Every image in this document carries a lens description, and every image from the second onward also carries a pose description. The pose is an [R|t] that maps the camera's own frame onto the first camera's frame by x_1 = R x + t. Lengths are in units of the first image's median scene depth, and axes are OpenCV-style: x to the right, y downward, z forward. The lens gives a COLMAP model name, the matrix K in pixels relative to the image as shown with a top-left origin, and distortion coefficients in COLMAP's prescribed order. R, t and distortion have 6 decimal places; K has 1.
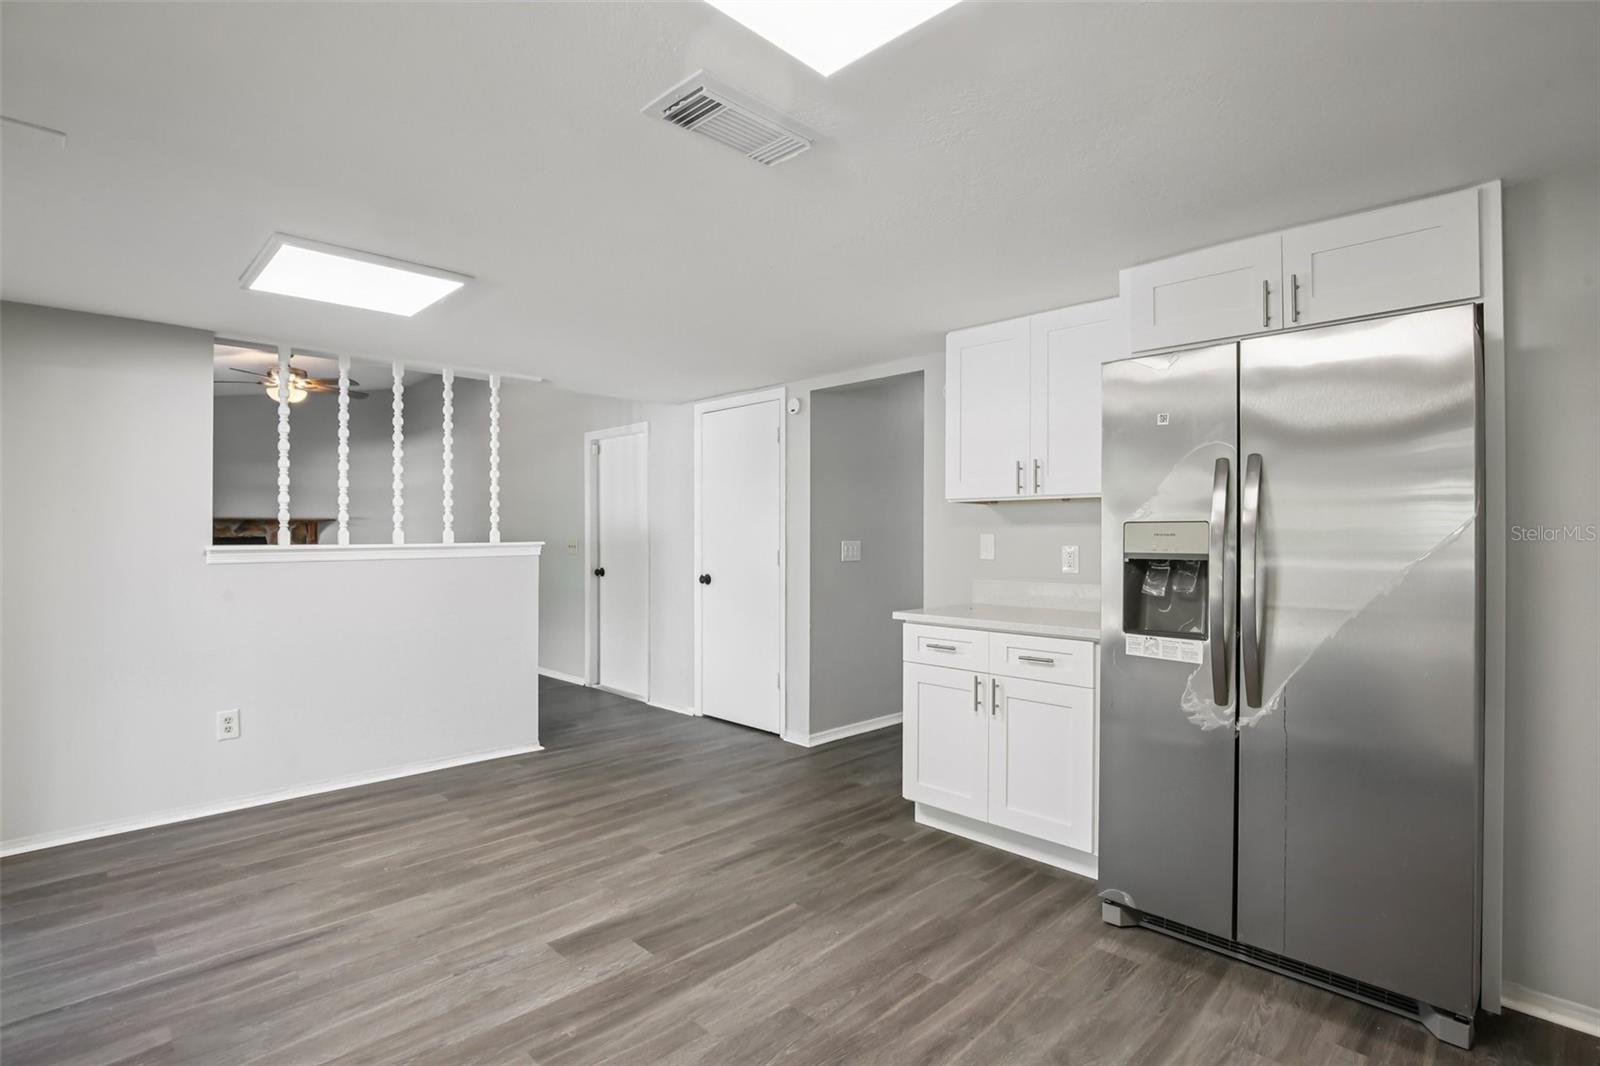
lens RADIAL K [[787.2, 0, 790.0], [0, 787.2, 531.8], [0, 0, 1]] dist [-0.031228, 0.006606]
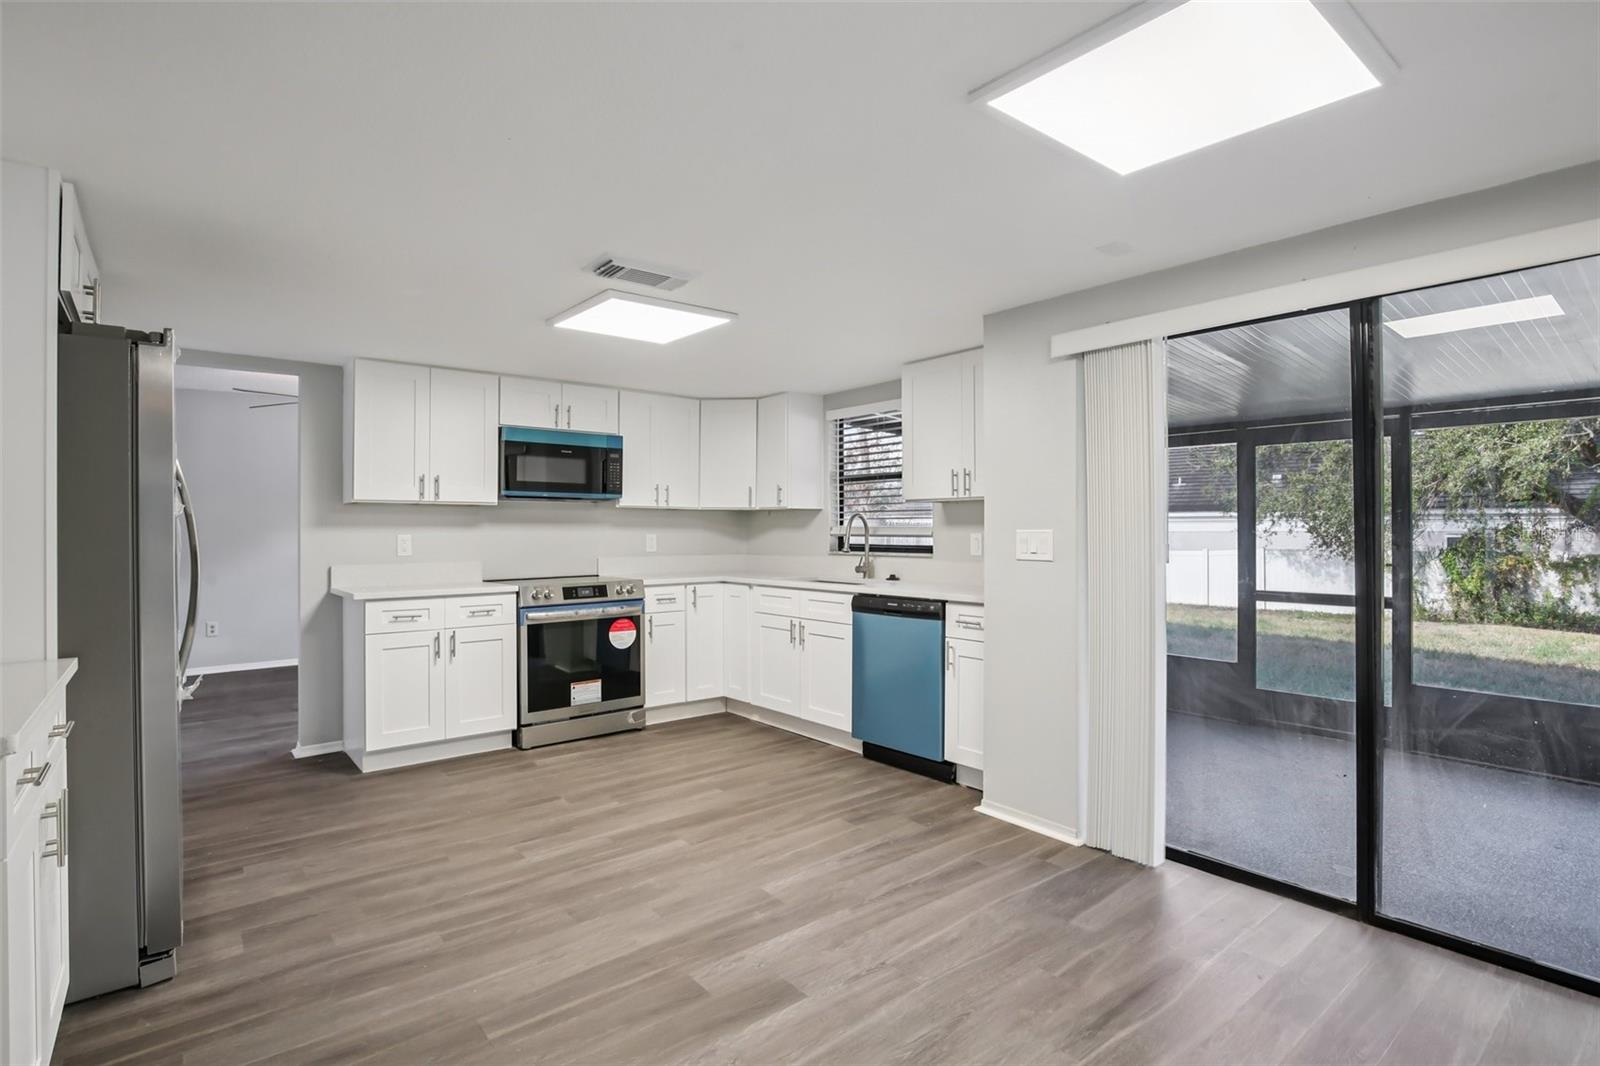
lens RADIAL K [[787.2, 0, 790.0], [0, 787.2, 531.8], [0, 0, 1]] dist [-0.031228, 0.006606]
pose [[-0.995629, 0.006021, 0.093204, -0.310654], [0.006175, 0.999980, 0.001361, 0.007157], [-0.093194, 0.001931, -0.995646, 1.540285]]
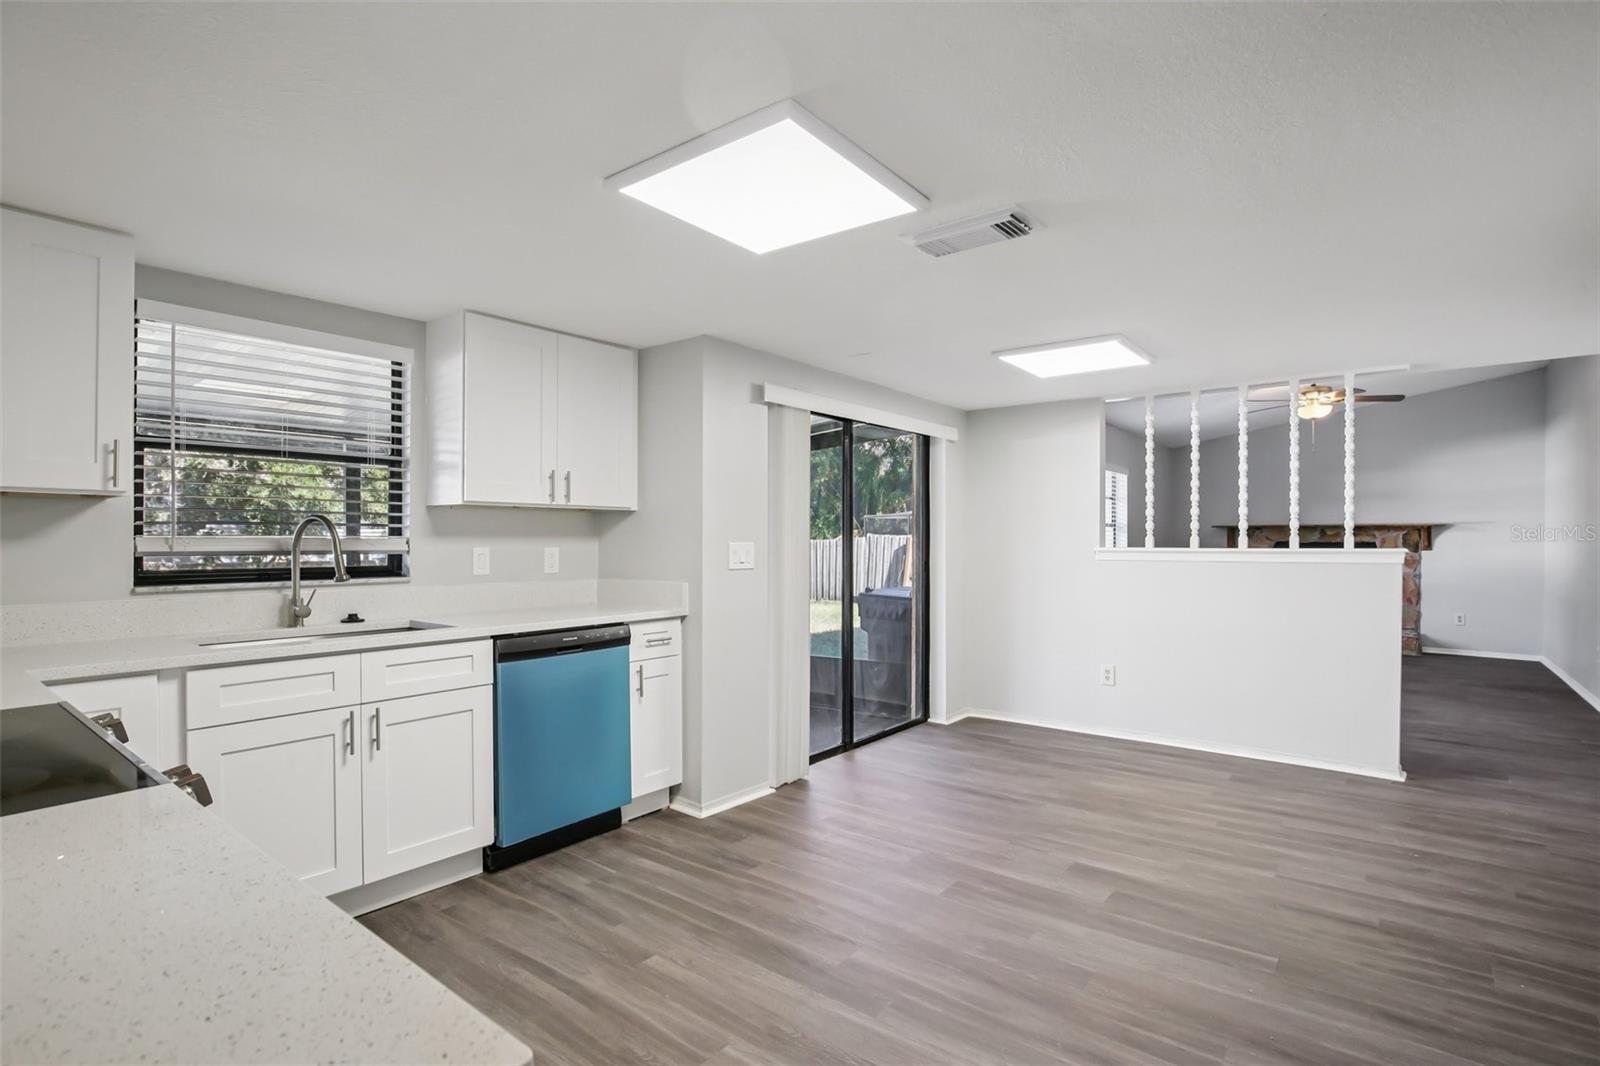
lens RADIAL K [[774.6, 0, 789.7], [0, 774.6, 539.7], [0, 0, 1]] dist [-0.031089, 0.006479]
pose [[0.117104, 0.003531, -0.993113, 0.722971], [-0.000213, 0.999994, 0.003530, -0.001015], [0.993120, -0.000202, 0.117104, 0.321729]]
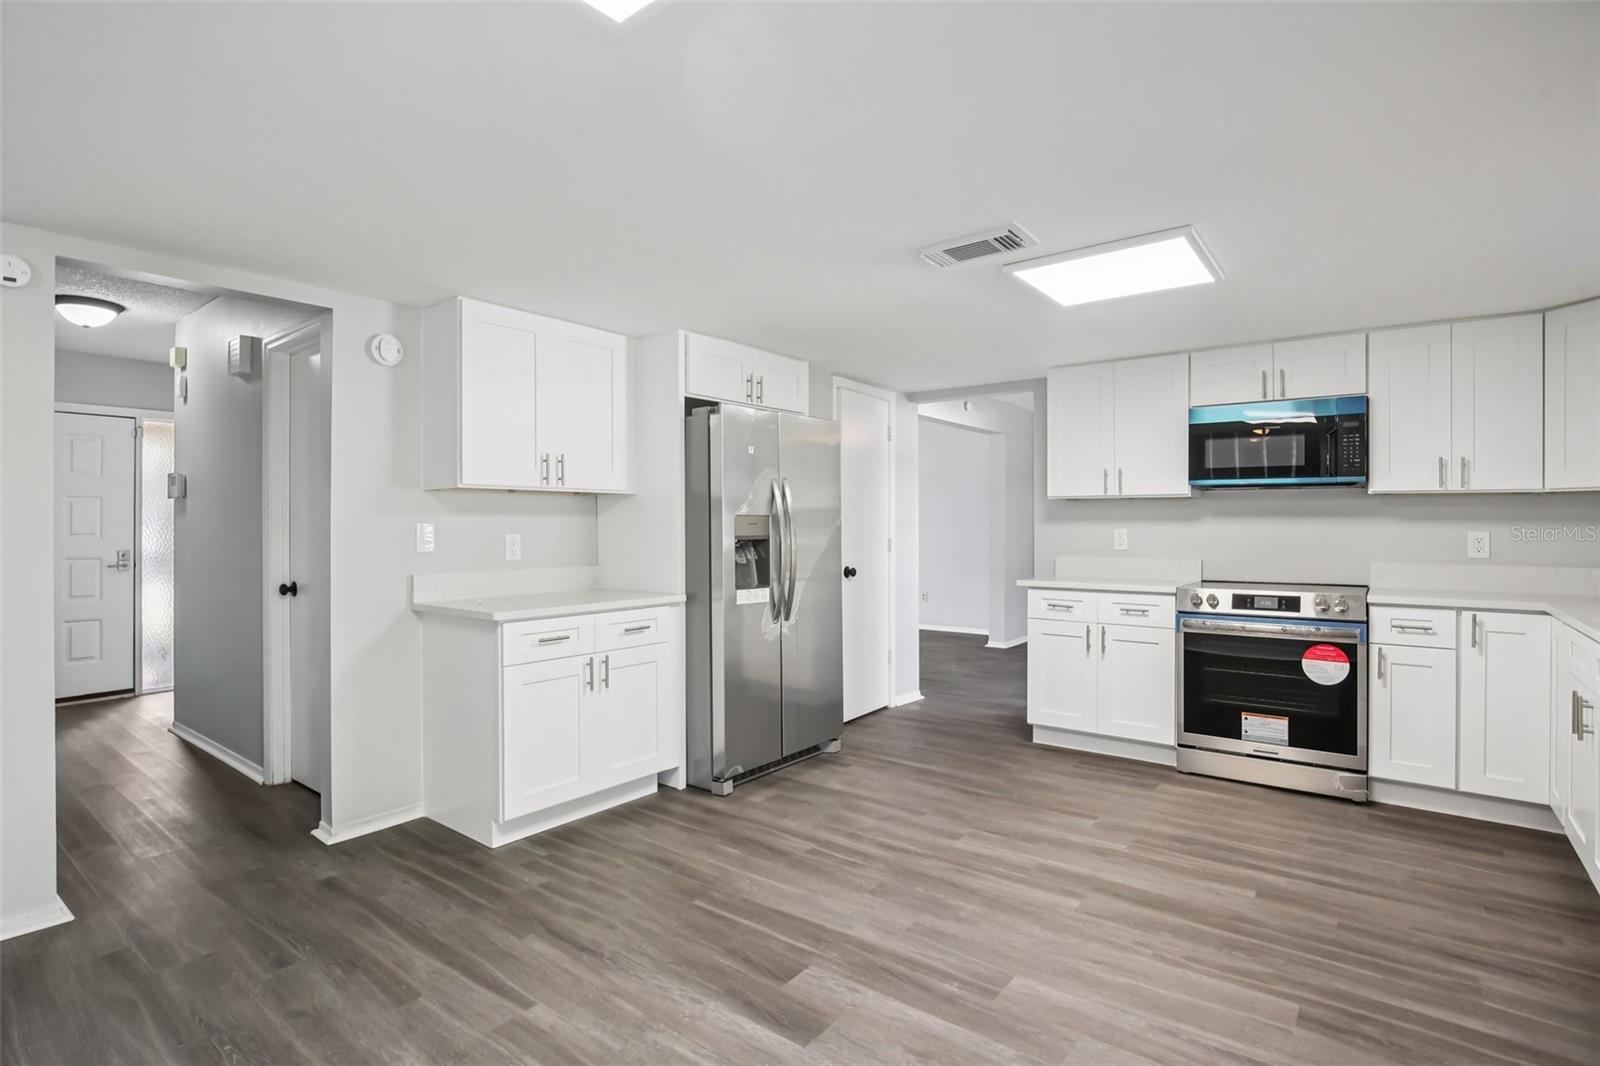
lens RADIAL K [[787.2, 0, 790.0], [0, 787.2, 531.8], [0, 0, 1]] dist [-0.031228, 0.006606]
pose [[-0.132927, -0.005134, 0.991113, -0.886903], [-0.001308, 0.999987, 0.005005, 0.009635], [-0.991125, -0.000631, -0.132932, 0.922116]]
